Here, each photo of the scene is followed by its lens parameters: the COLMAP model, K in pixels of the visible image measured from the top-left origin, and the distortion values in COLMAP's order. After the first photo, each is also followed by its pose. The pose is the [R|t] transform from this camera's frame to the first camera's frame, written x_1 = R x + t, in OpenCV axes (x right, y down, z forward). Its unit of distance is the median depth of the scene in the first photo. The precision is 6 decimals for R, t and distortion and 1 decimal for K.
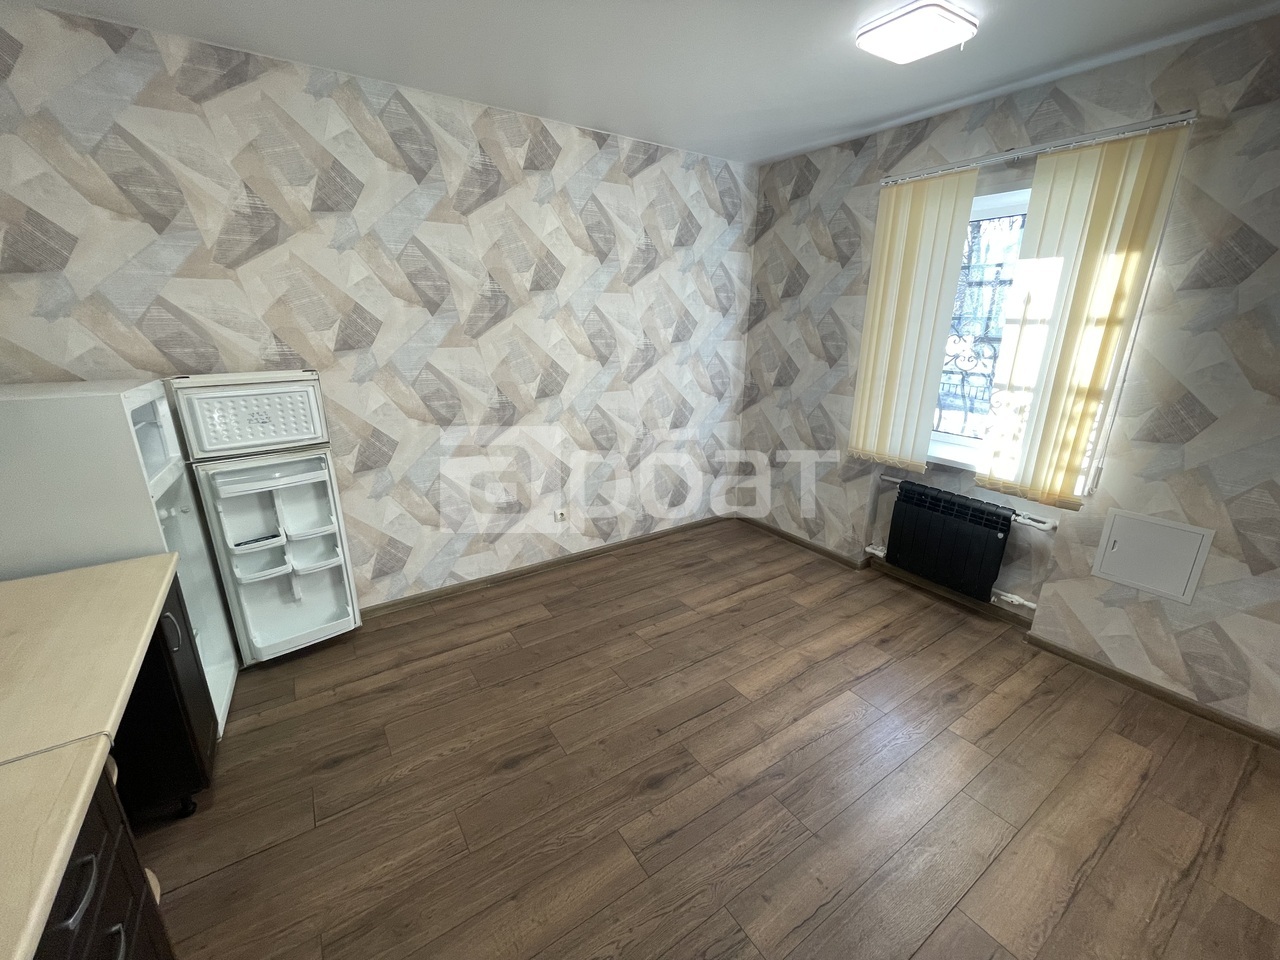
lens RADIAL K [[521.9, 0, 645.4], [0, 521.9, 480.8], [0, 0, 1]] dist [0.001161, -0.000530]
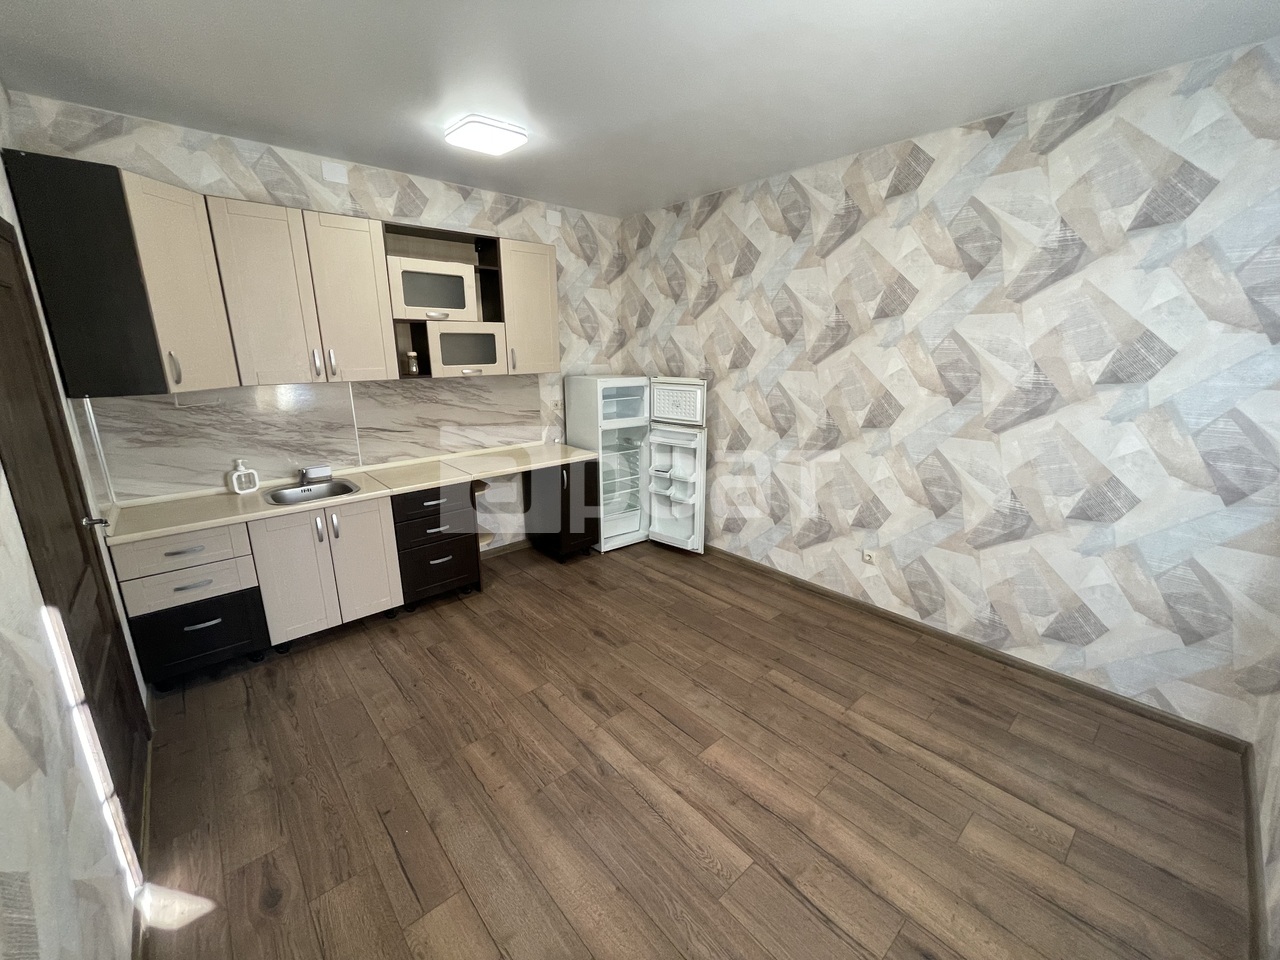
lens RADIAL K [[521.9, 0, 640.3], [0, 521.9, 482.6], [0, 0, 1]] dist [0.001161, -0.000530]
pose [[0.129359, 0.246746, -0.960408, 0.770309], [-0.294759, 0.934333, 0.200345, -0.147467], [0.946775, 0.257172, 0.193595, 0.486900]]
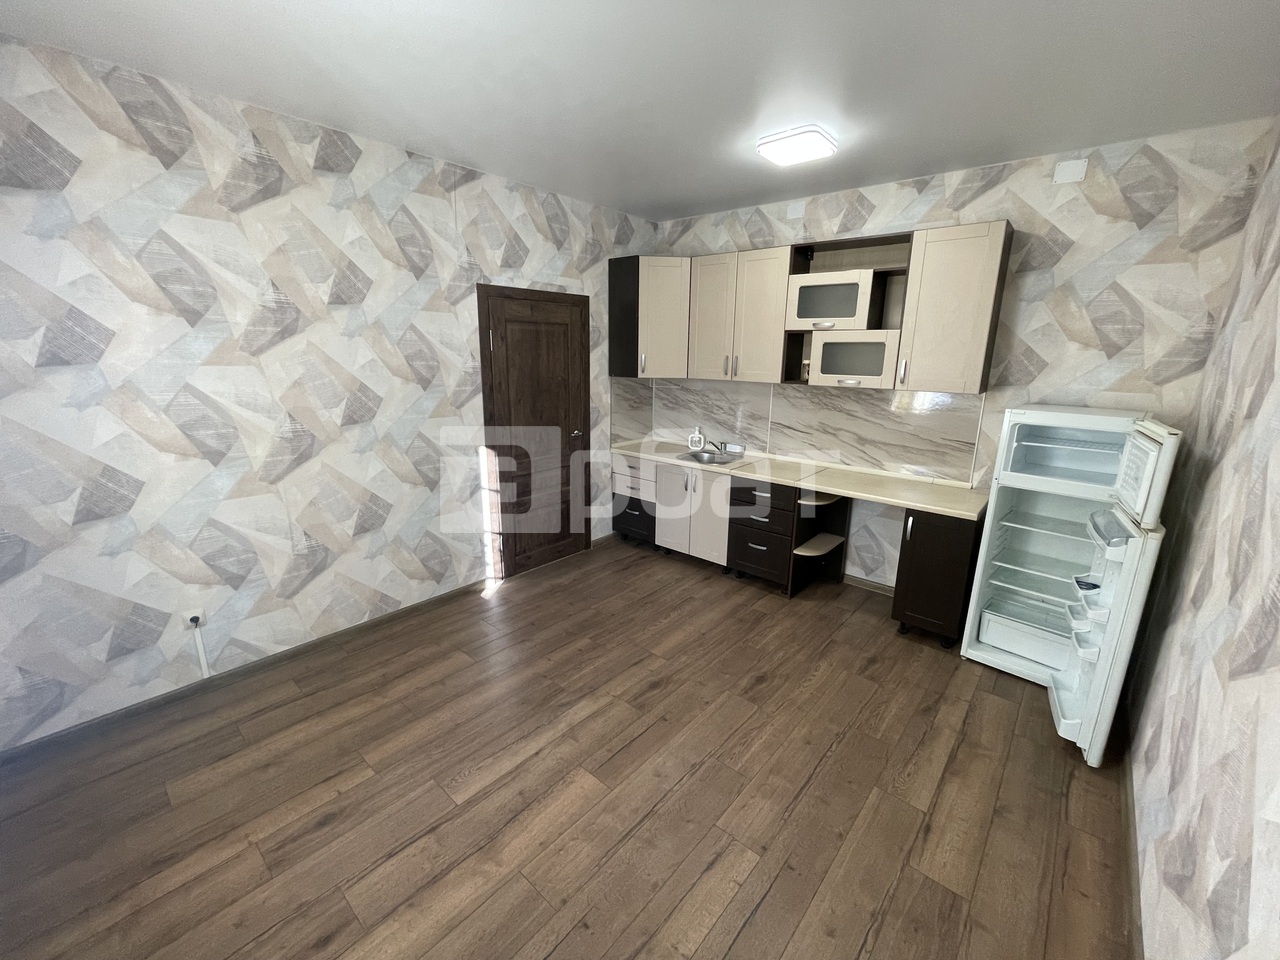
lens RADIAL K [[521.9, 0, 640.1], [0, 521.9, 482.1], [0, 0, 1]] dist [0.001161, -0.000530]
pose [[-0.968025, 0.039830, -0.247671, 0.248087], [-0.096548, 0.852104, 0.514390, -0.385273], [0.231530, 0.521855, -0.821013, 1.220695]]
